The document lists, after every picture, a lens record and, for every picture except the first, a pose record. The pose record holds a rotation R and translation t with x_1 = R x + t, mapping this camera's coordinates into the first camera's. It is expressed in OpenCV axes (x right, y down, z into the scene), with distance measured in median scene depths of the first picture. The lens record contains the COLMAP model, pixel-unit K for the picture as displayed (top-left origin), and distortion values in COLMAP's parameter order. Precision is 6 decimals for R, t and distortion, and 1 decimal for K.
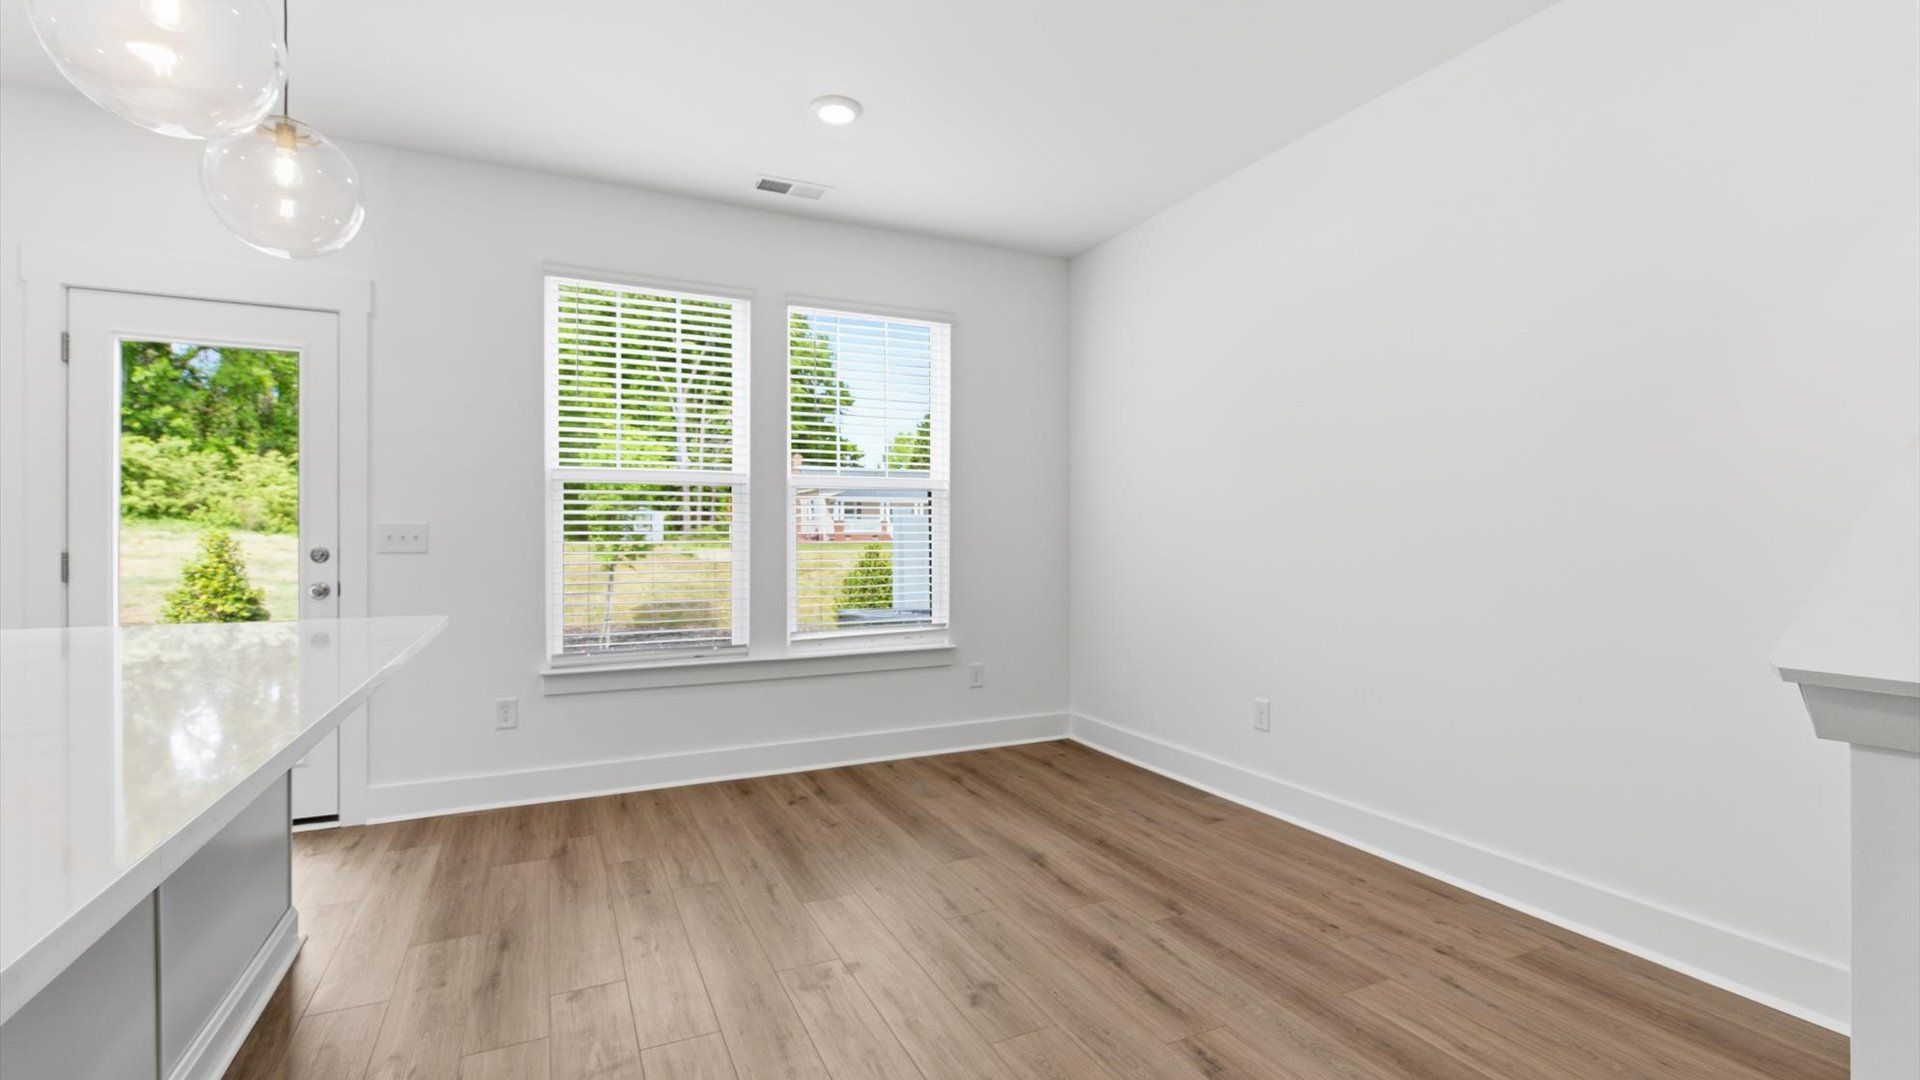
lens RADIAL K [[869.4, 0, 967.5], [0, 869.4, 541.5], [0, 0, 1]] dist [0.004366, -0.001358]
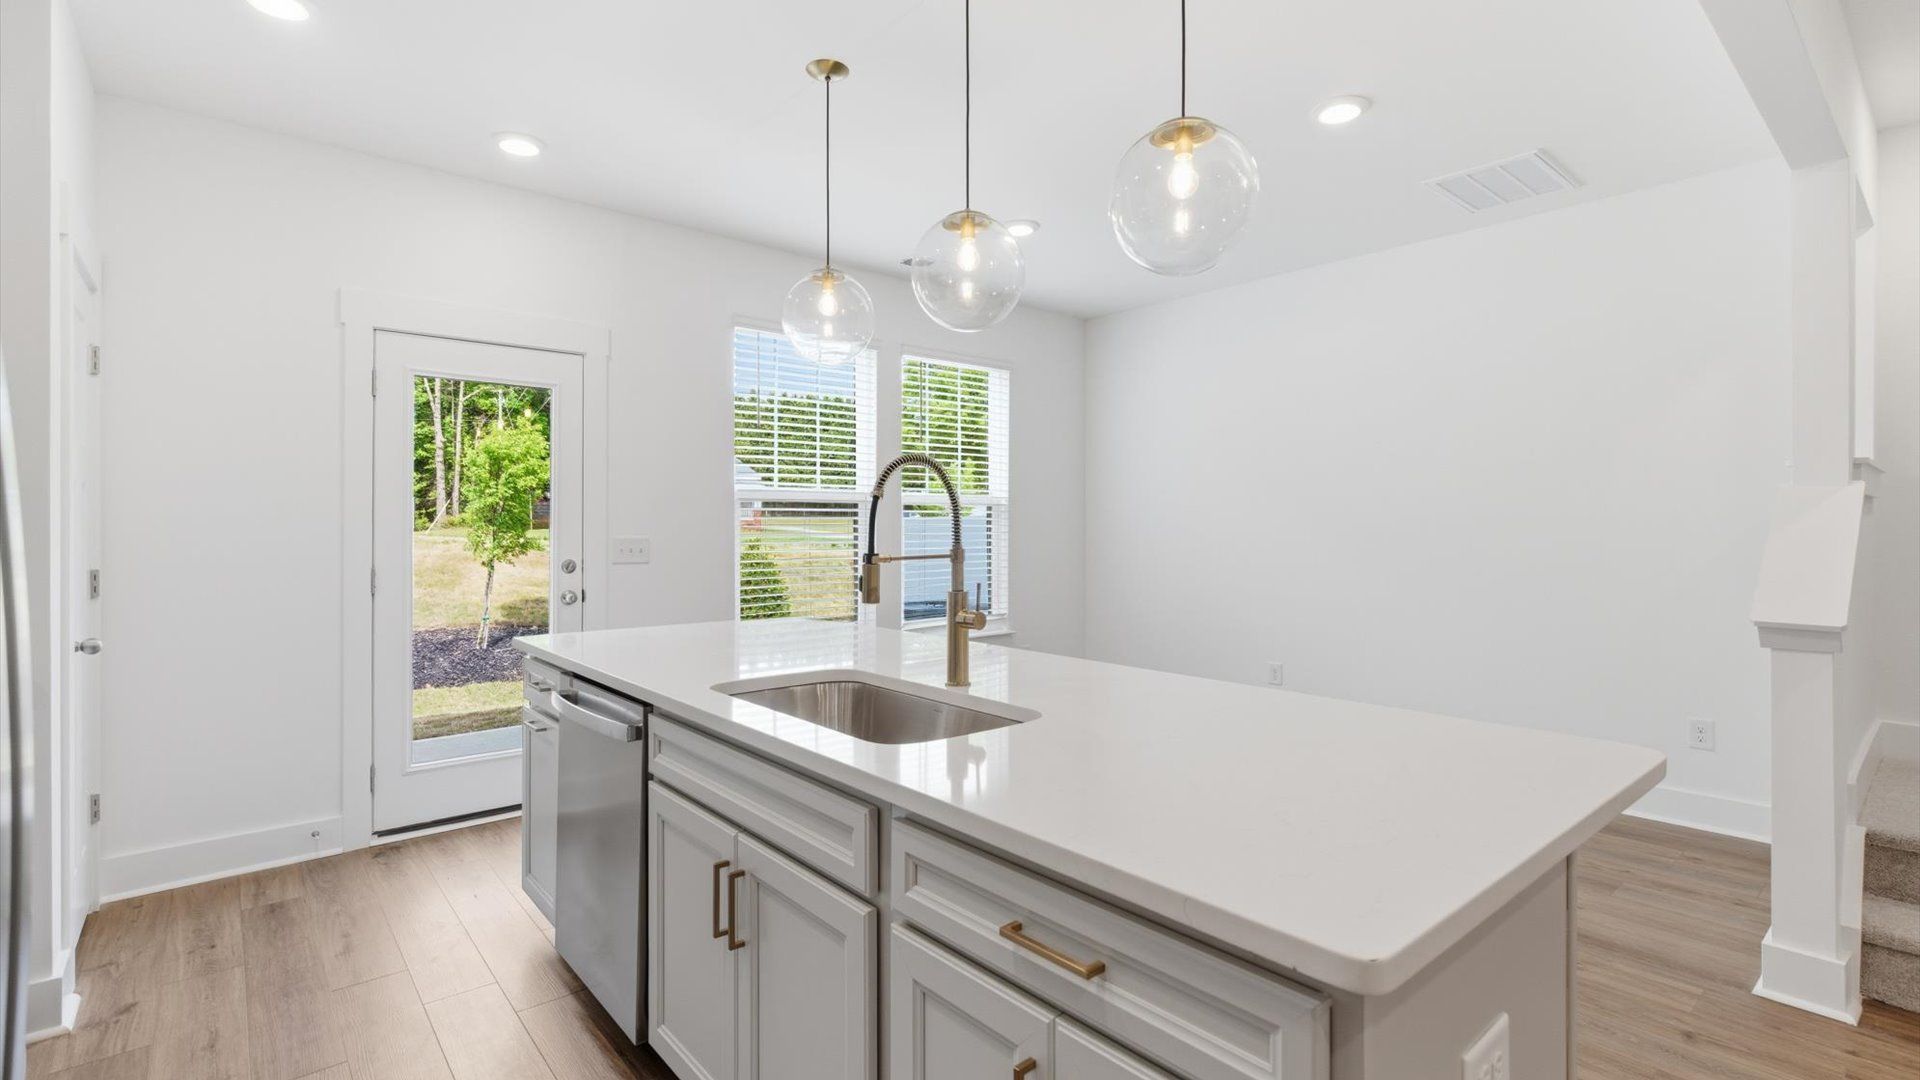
lens RADIAL K [[869.4, 0, 983.4], [0, 869.4, 523.1], [0, 0, 1]] dist [0.004366, -0.001358]
pose [[0.965015, 0.003094, 0.262178, -0.511322], [-0.001003, 0.999967, -0.008109, -0.032602], [-0.262194, 0.007562, 0.964985, -0.240284]]
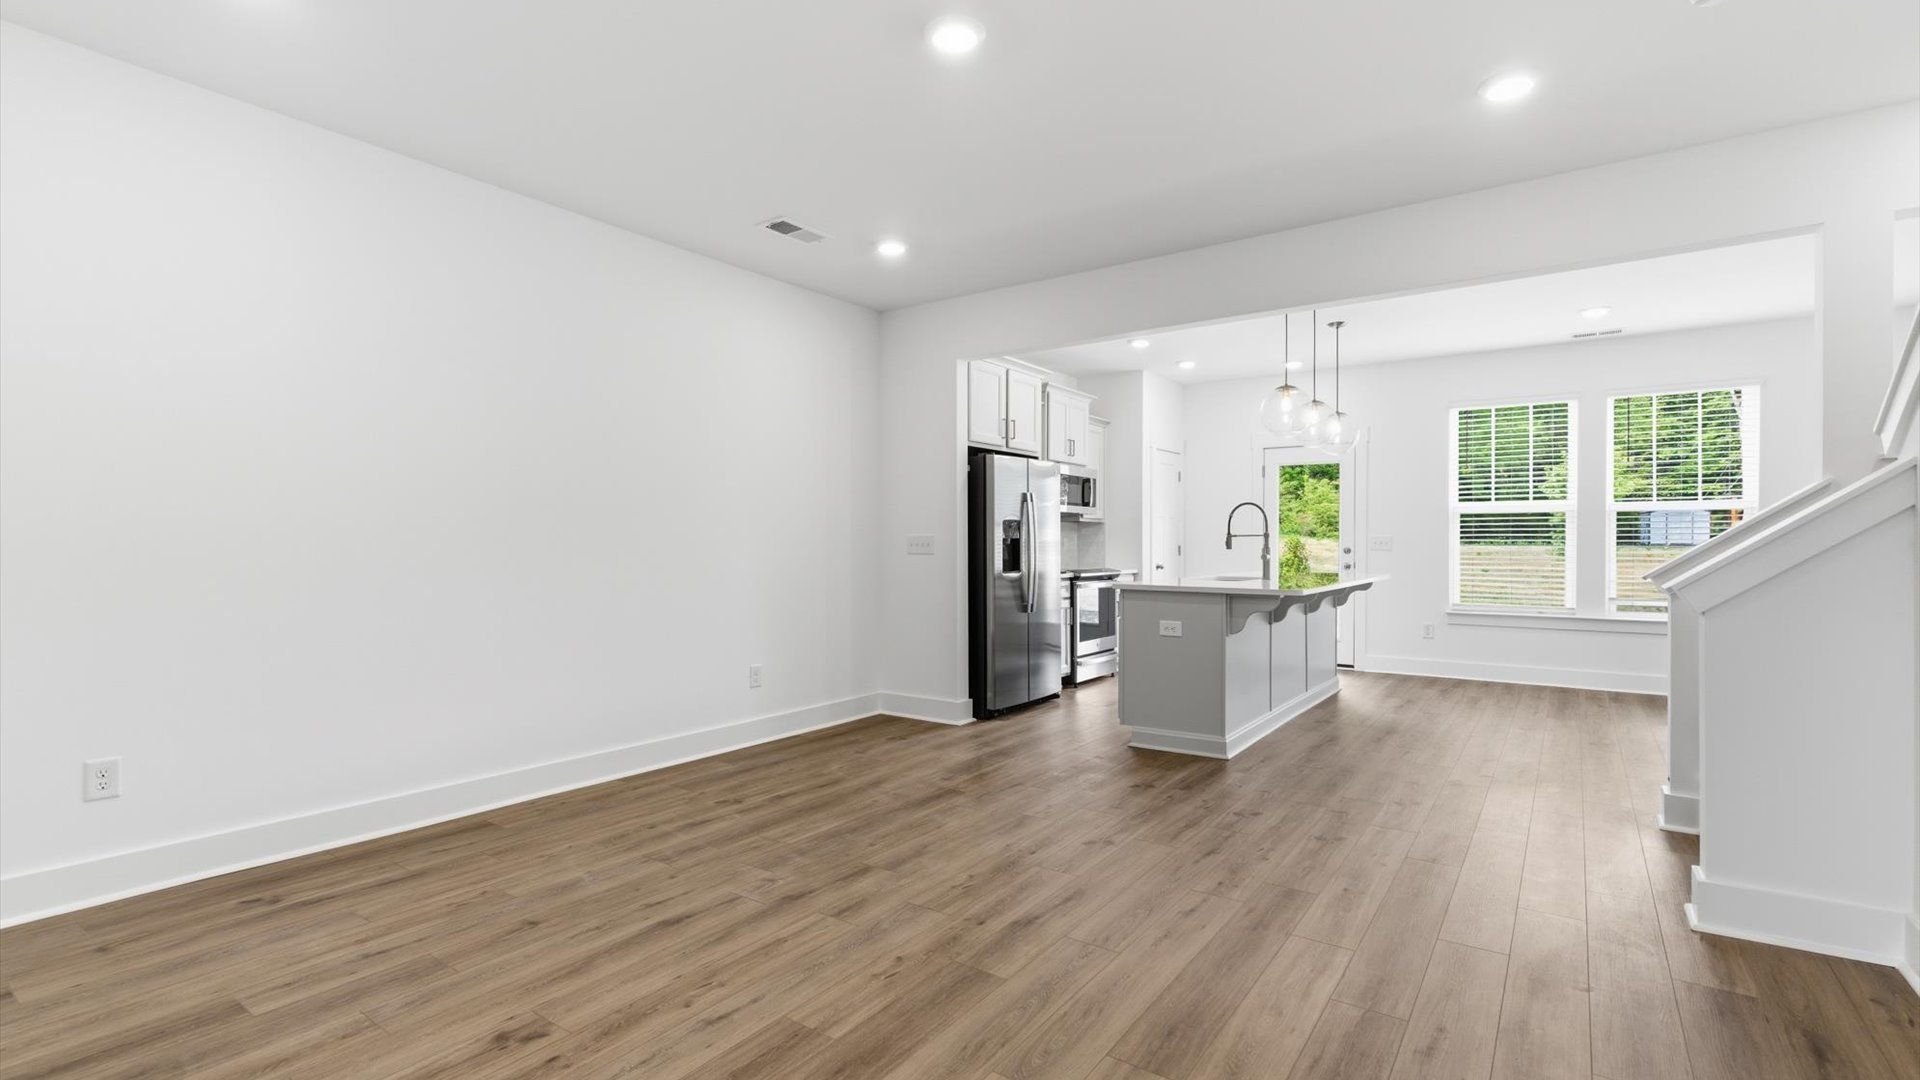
lens RADIAL K [[869.4, 0, 947.9], [0, 869.4, 548.7], [0, 0, 1]] dist [0.004366, -0.001358]
pose [[0.475429, 0.008992, -0.879708, 0.754036], [-0.005044, 0.999959, 0.007495, -0.000756], [0.879740, 0.000874, 0.475455, -0.989448]]
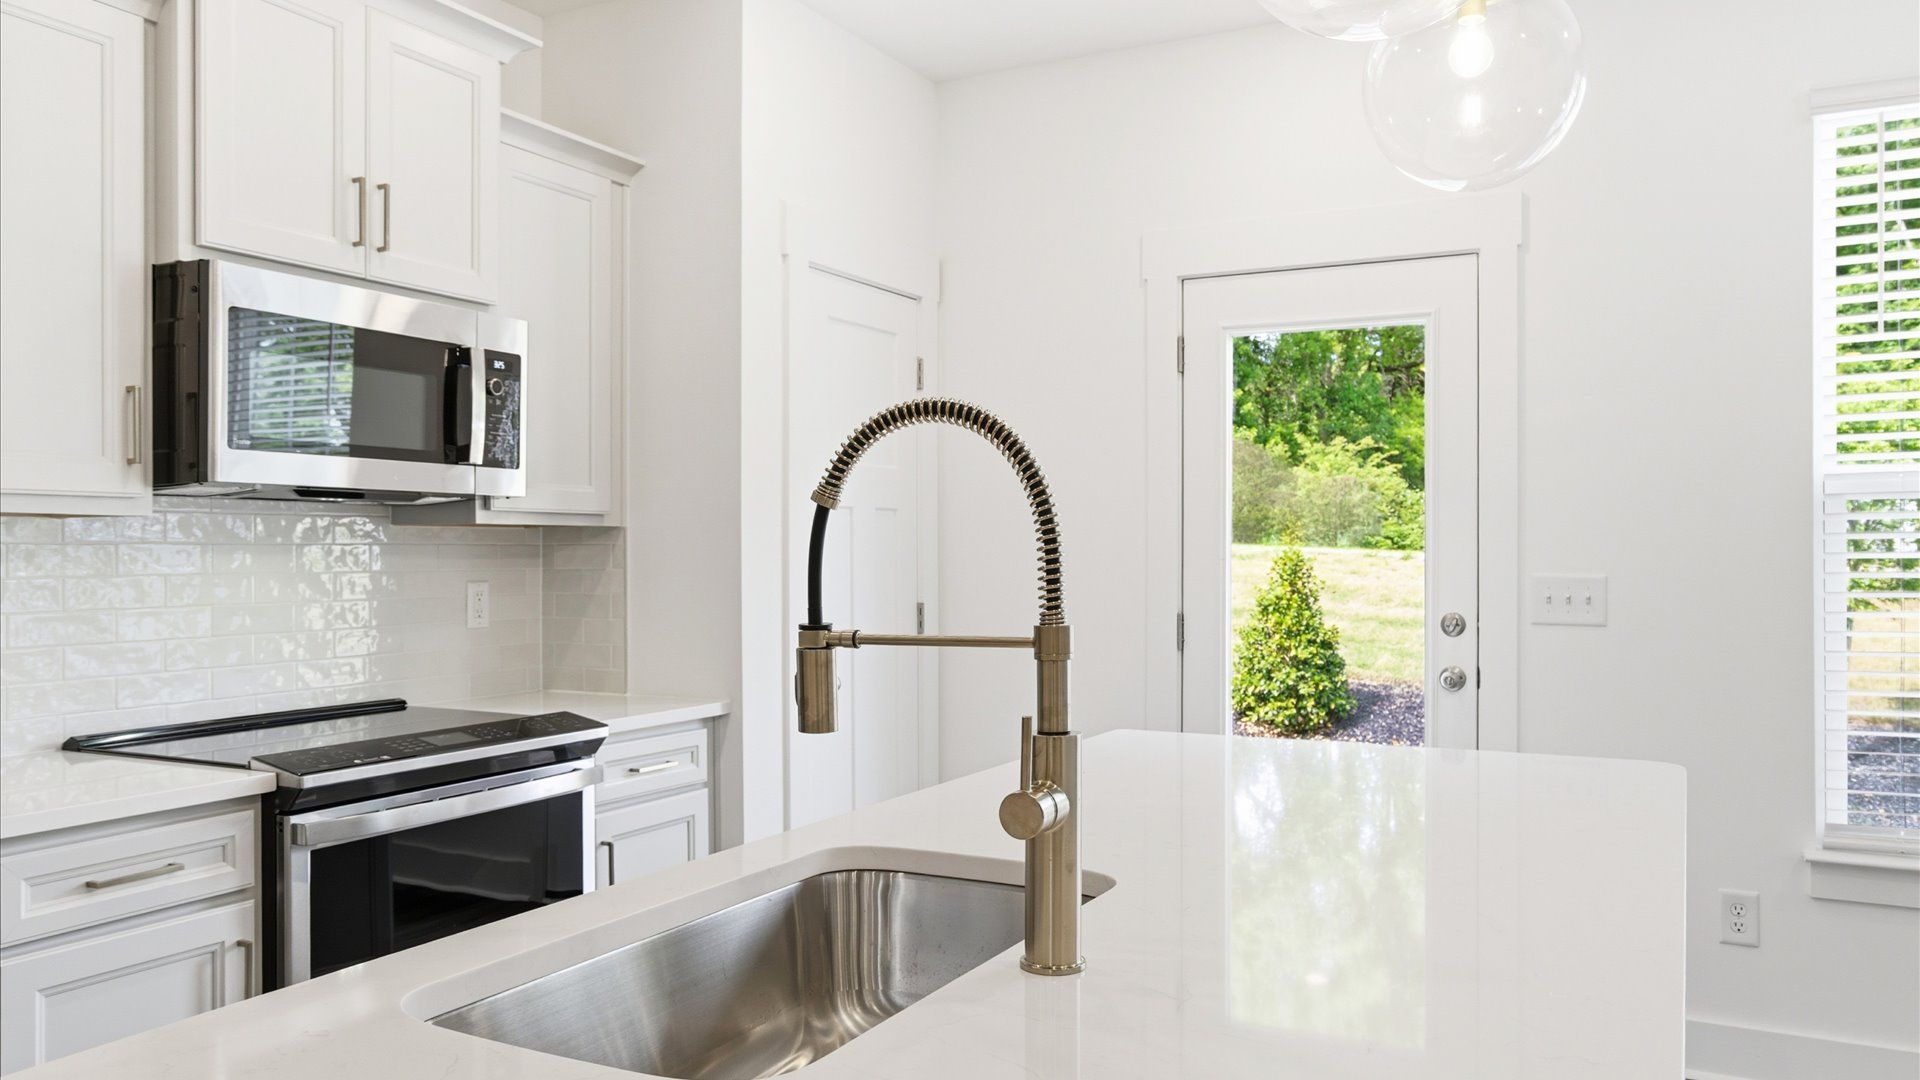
lens RADIAL K [[1400.3, 0, 947.9], [0, 1400.3, 546.0], [0, 0, 1]] dist [-0.017066, 0.021816]
pose [[0.589981, -0.000461, -0.807417, -0.113512], [-0.002634, 0.999993, -0.002495, -0.039774], [0.807413, 0.003599, 0.589976, 0.066045]]
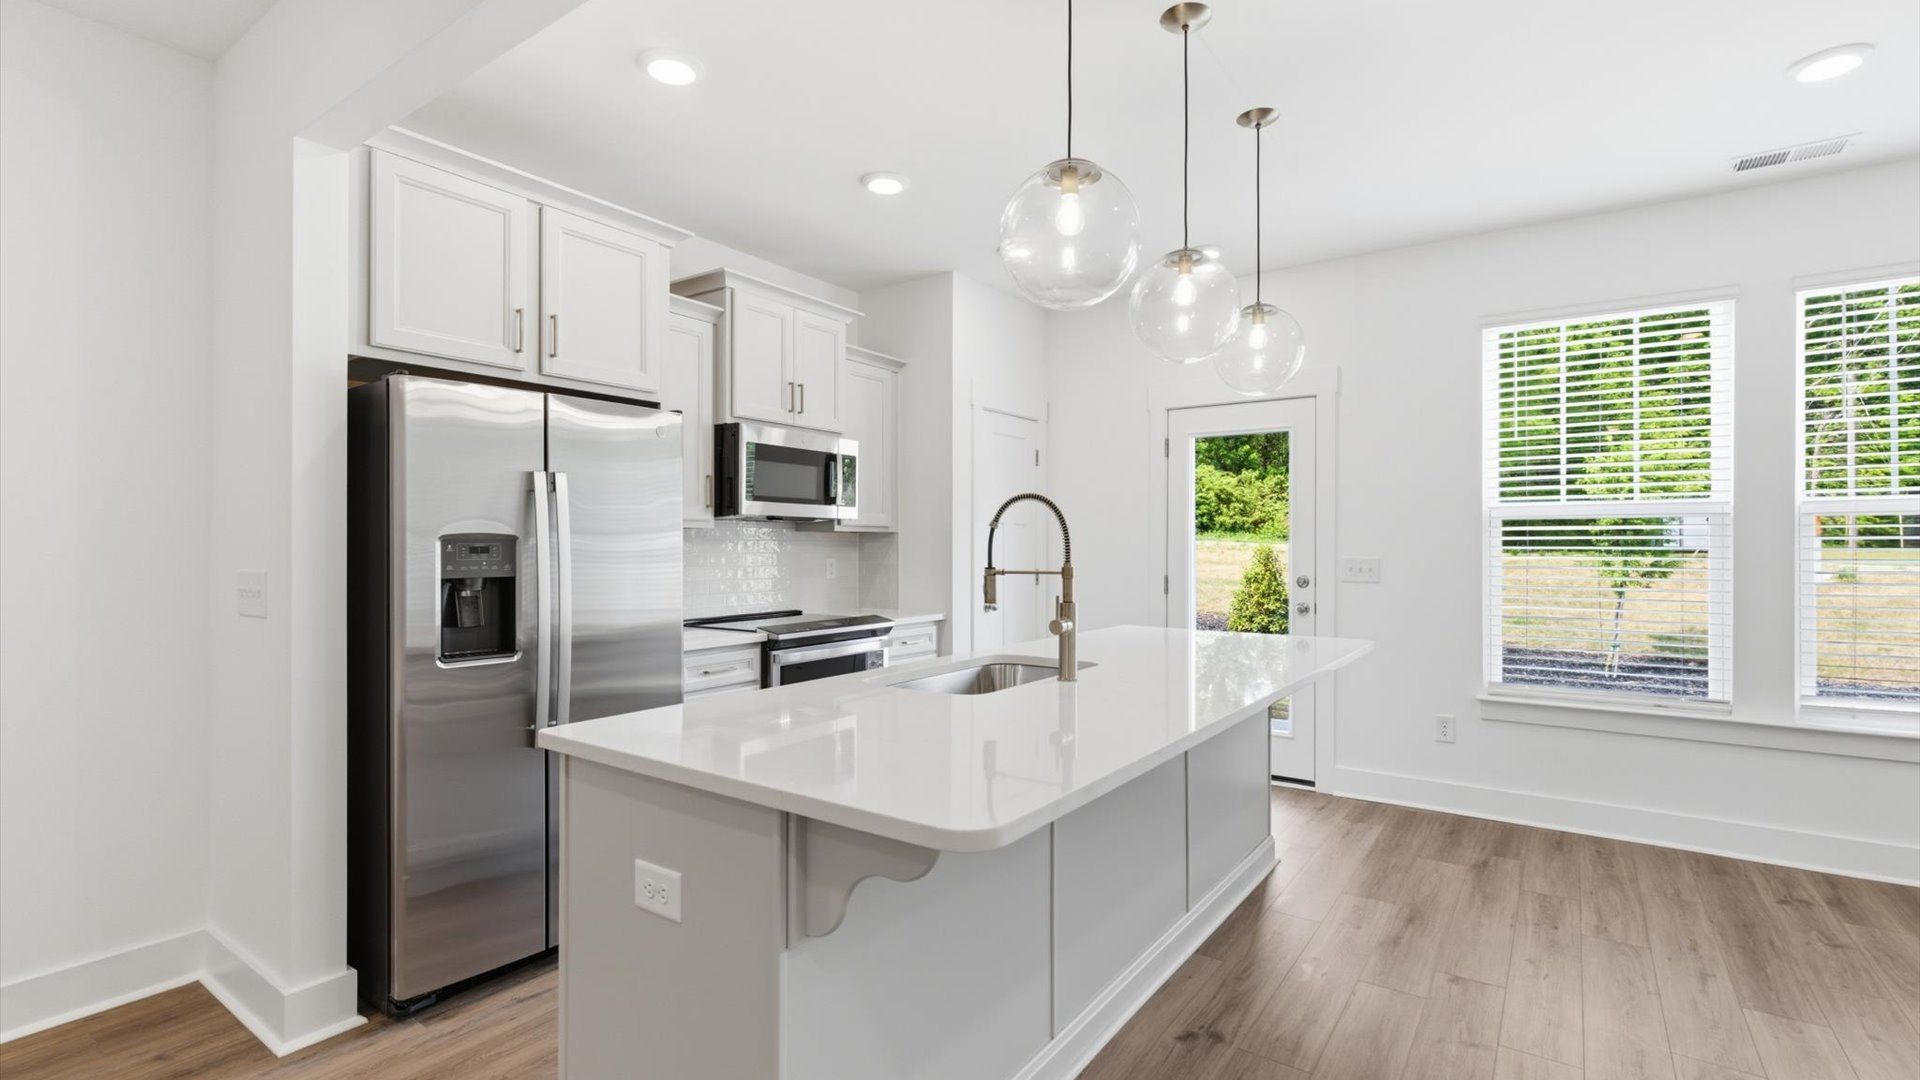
lens RADIAL K [[869.4, 0, 952.4], [0, 869.4, 539.7], [0, 0, 1]] dist [0.004366, -0.001358]
pose [[0.481543, -0.001733, -0.876421, 0.155992], [-0.005974, 0.999968, -0.005259, -0.037723], [0.876402, 0.007769, 0.481517, -0.101307]]
